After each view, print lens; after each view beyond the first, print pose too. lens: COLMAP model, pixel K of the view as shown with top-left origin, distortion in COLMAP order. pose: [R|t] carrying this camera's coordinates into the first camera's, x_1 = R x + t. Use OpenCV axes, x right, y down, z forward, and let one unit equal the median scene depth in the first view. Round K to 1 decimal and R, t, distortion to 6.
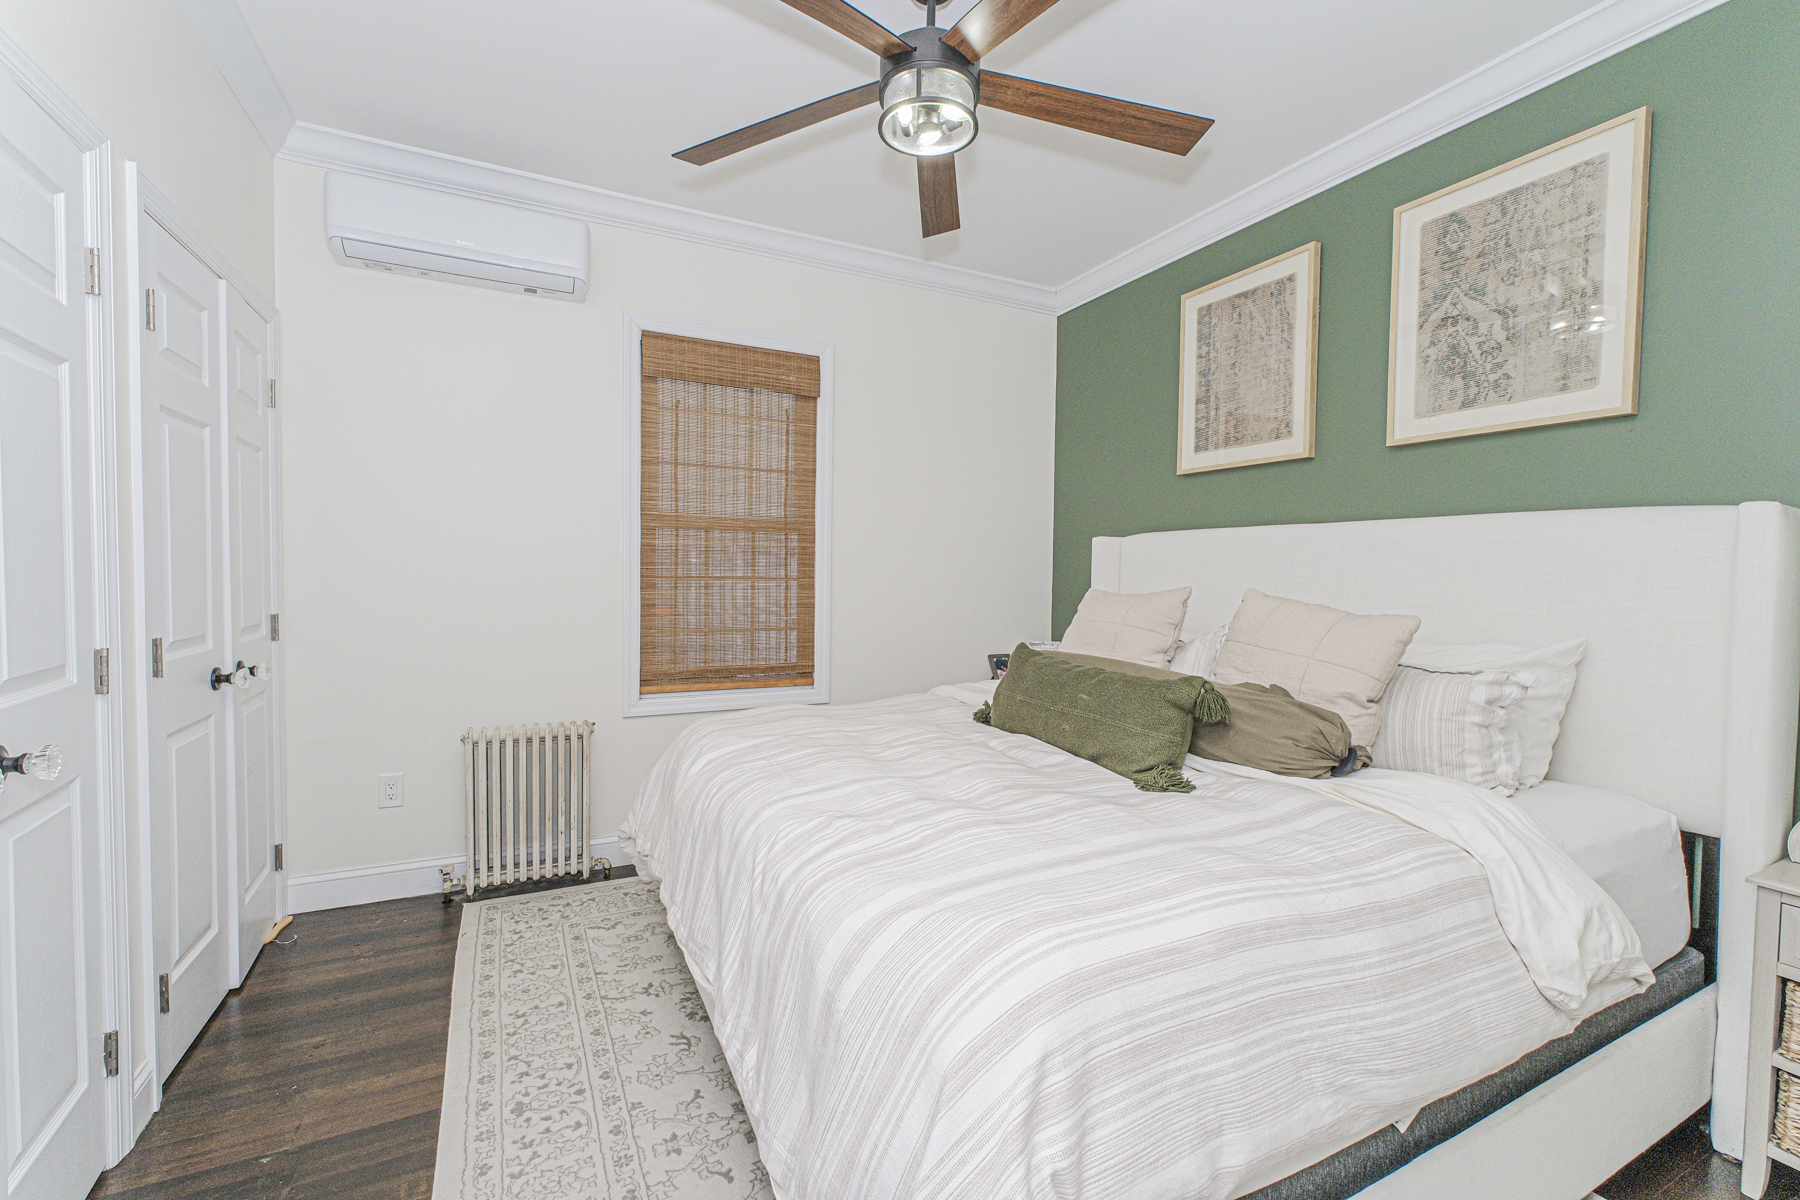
lens RADIAL K [[752.1, 0, 899.7], [0, 752.1, 599.7], [0, 0, 1]] dist [-0.000648, -0.000241]
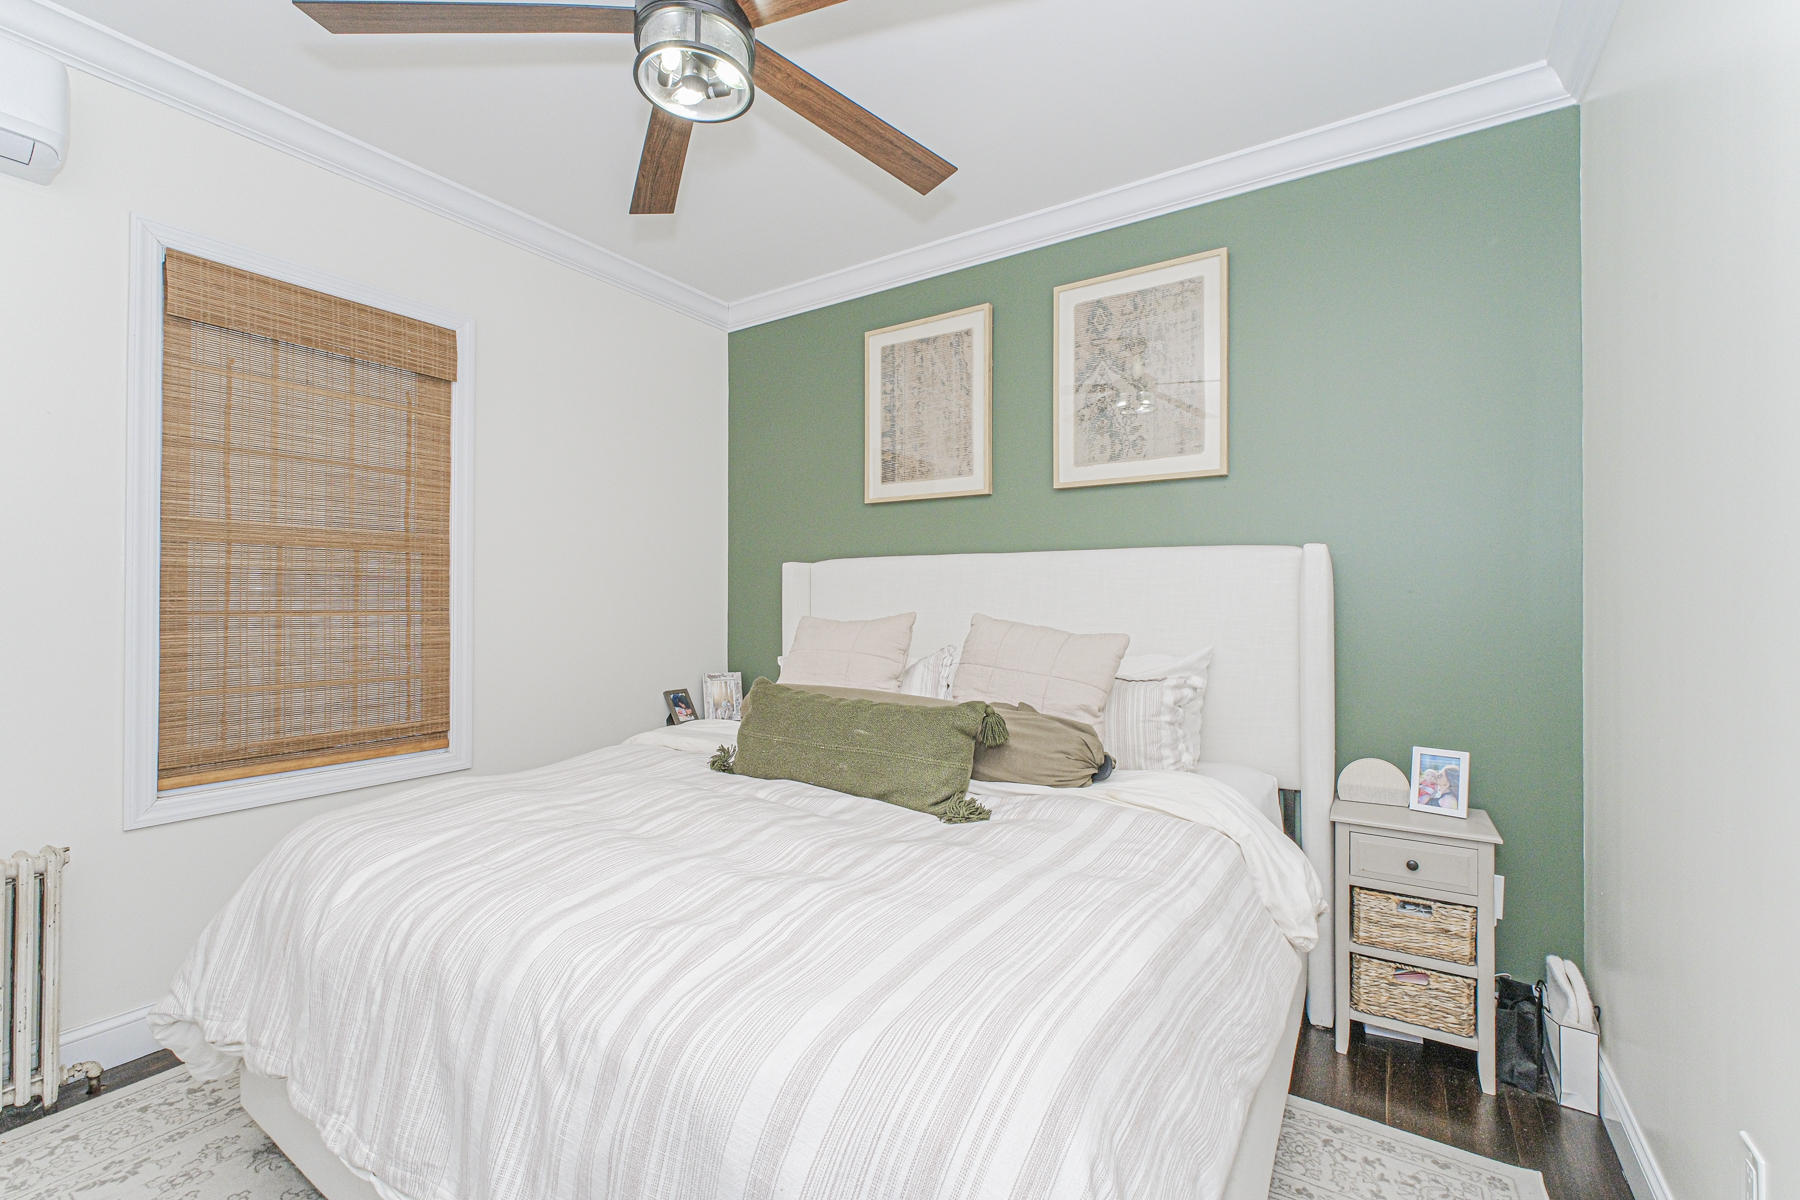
lens RADIAL K [[752.1, 0, 903.3], [0, 752.1, 598.3], [0, 0, 1]] dist [-0.000648, -0.000241]
pose [[0.862443, -0.011032, 0.506034, -0.165810], [0.028976, 0.999199, -0.027600, -0.009543], [-0.505324, 0.038466, 0.862072, 0.138591]]
